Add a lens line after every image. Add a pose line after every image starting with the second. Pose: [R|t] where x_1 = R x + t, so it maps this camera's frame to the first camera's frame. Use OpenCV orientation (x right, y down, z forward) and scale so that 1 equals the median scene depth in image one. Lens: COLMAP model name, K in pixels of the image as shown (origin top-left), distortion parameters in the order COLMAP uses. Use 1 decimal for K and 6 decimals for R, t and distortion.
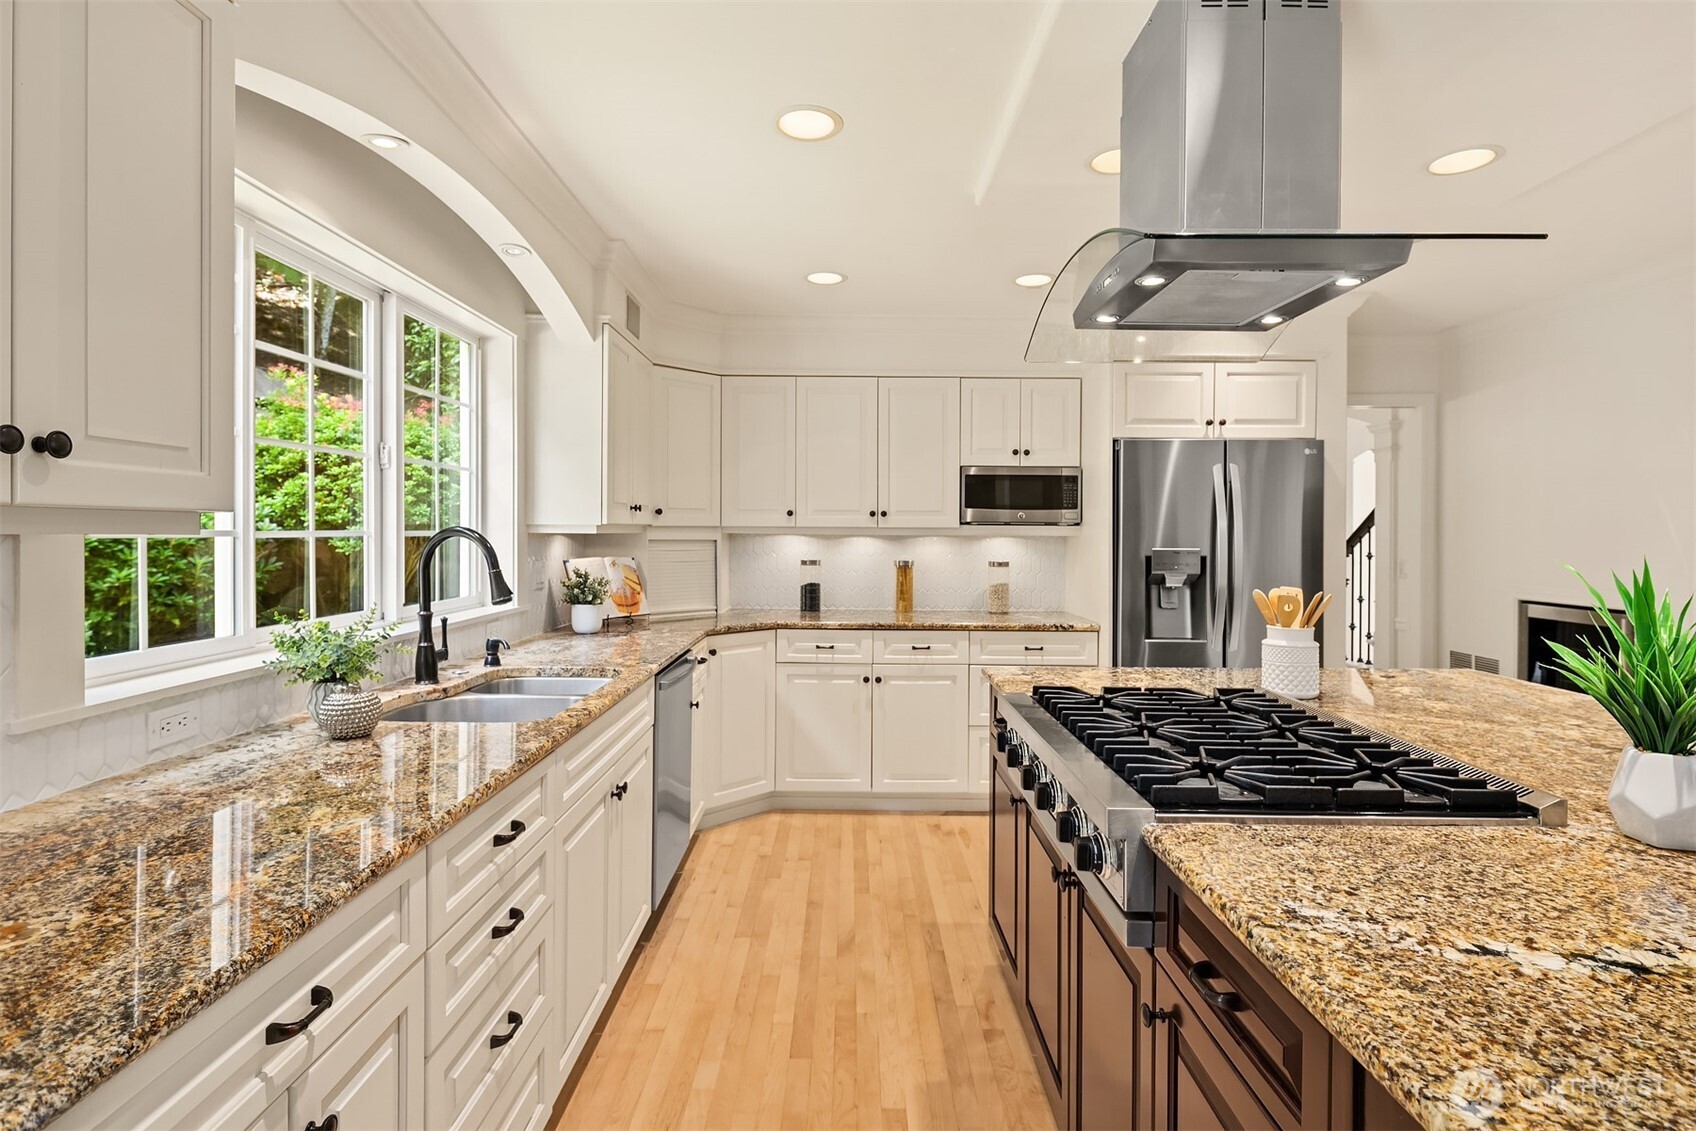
lens RADIAL K [[852.5, 0, 847.1], [0, 852.5, 526.8], [0, 0, 1]] dist [0.004490, 0.000240]
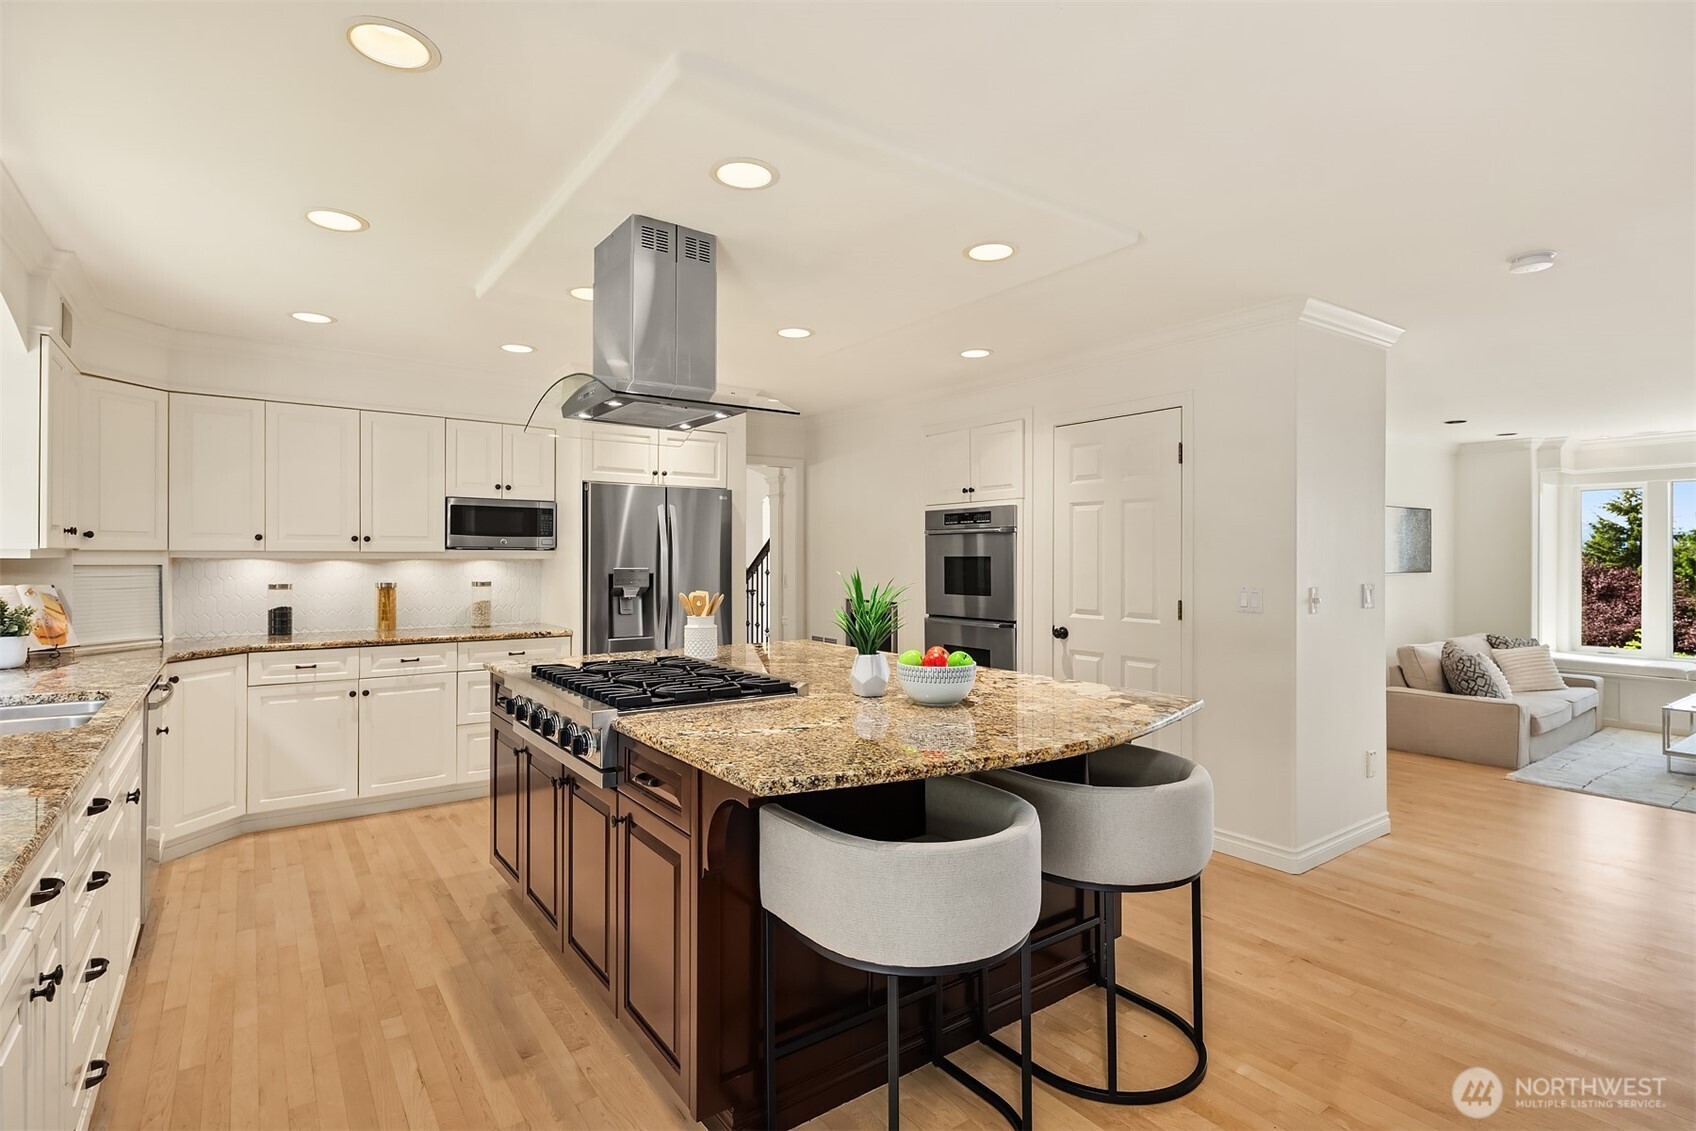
lens RADIAL K [[829.9, 0, 848.0], [0, 829.9, 565.5], [0, 0, 1]] dist [0.001887, -0.000348]
pose [[0.813377, -0.009380, 0.581661, -0.083174], [-0.001218, 0.999840, 0.017826, -0.001438], [-0.581735, -0.015207, 0.813236, -0.224791]]
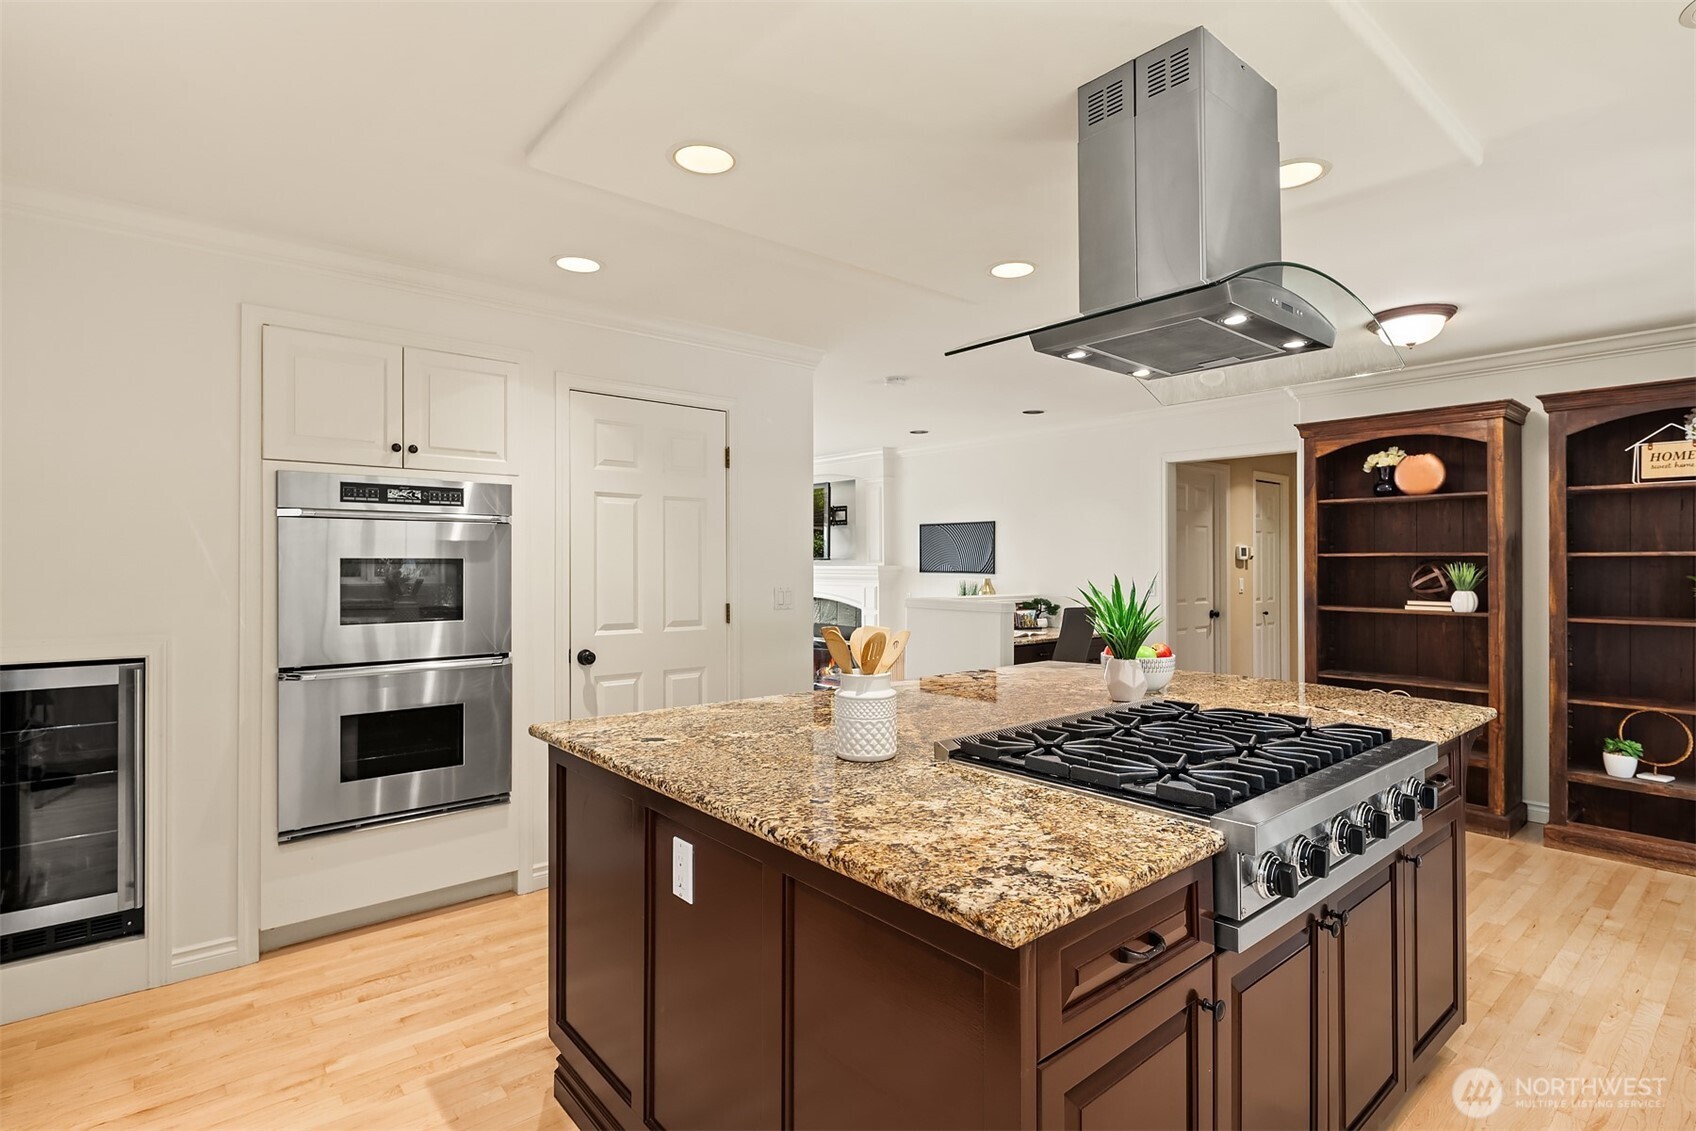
lens RADIAL K [[825.9, 0, 849.6], [0, 825.9, 540.9], [0, 0, 1]] dist [0.001849, -0.000084]
pose [[-0.645501, 0.016013, 0.763592, -0.035383], [-0.005739, 0.999650, -0.025814, 0.008234], [-0.763738, -0.021045, -0.645183, 0.946029]]
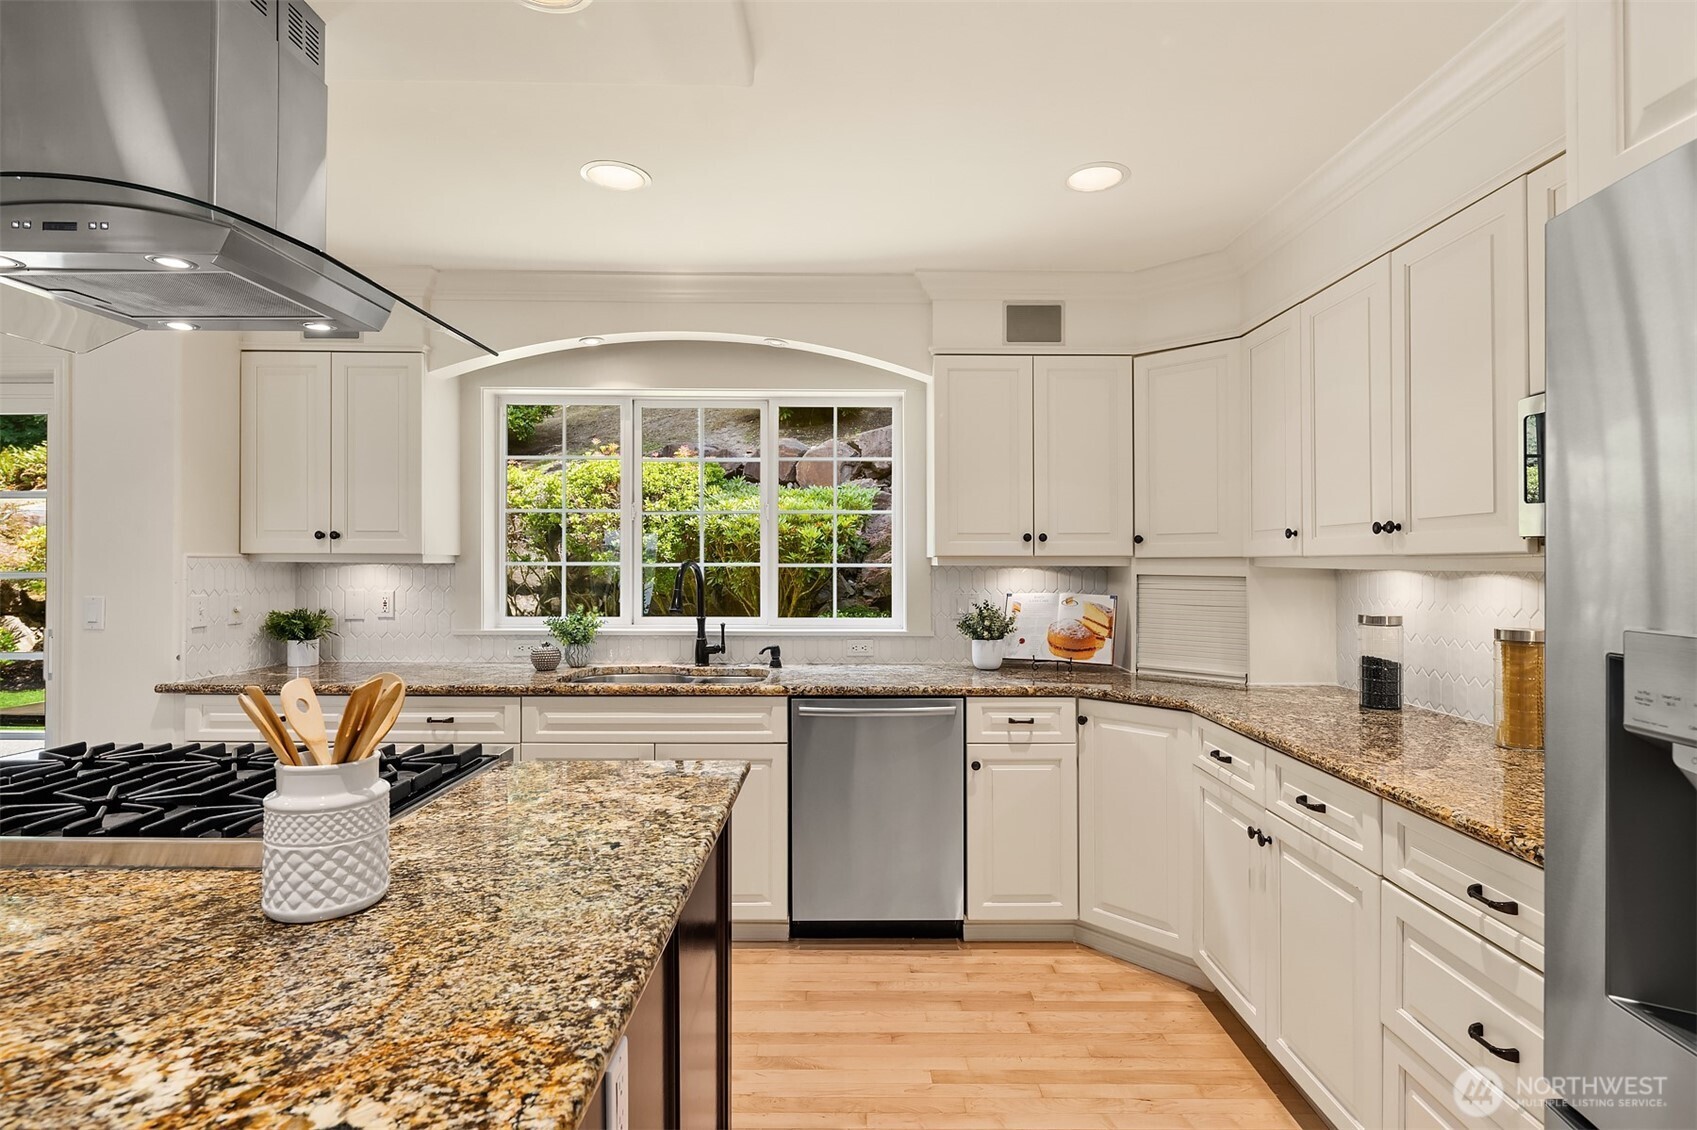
lens RADIAL K [[830.4, 0, 848.5], [0, 830.4, 565.0], [0, 0, 1]] dist [0.001887, -0.000348]
pose [[-0.001549, -0.005696, -0.999983, 0.603486], [0.002188, 0.999981, -0.005700, 0.010504], [0.999996, -0.002197, -0.001536, 0.800003]]
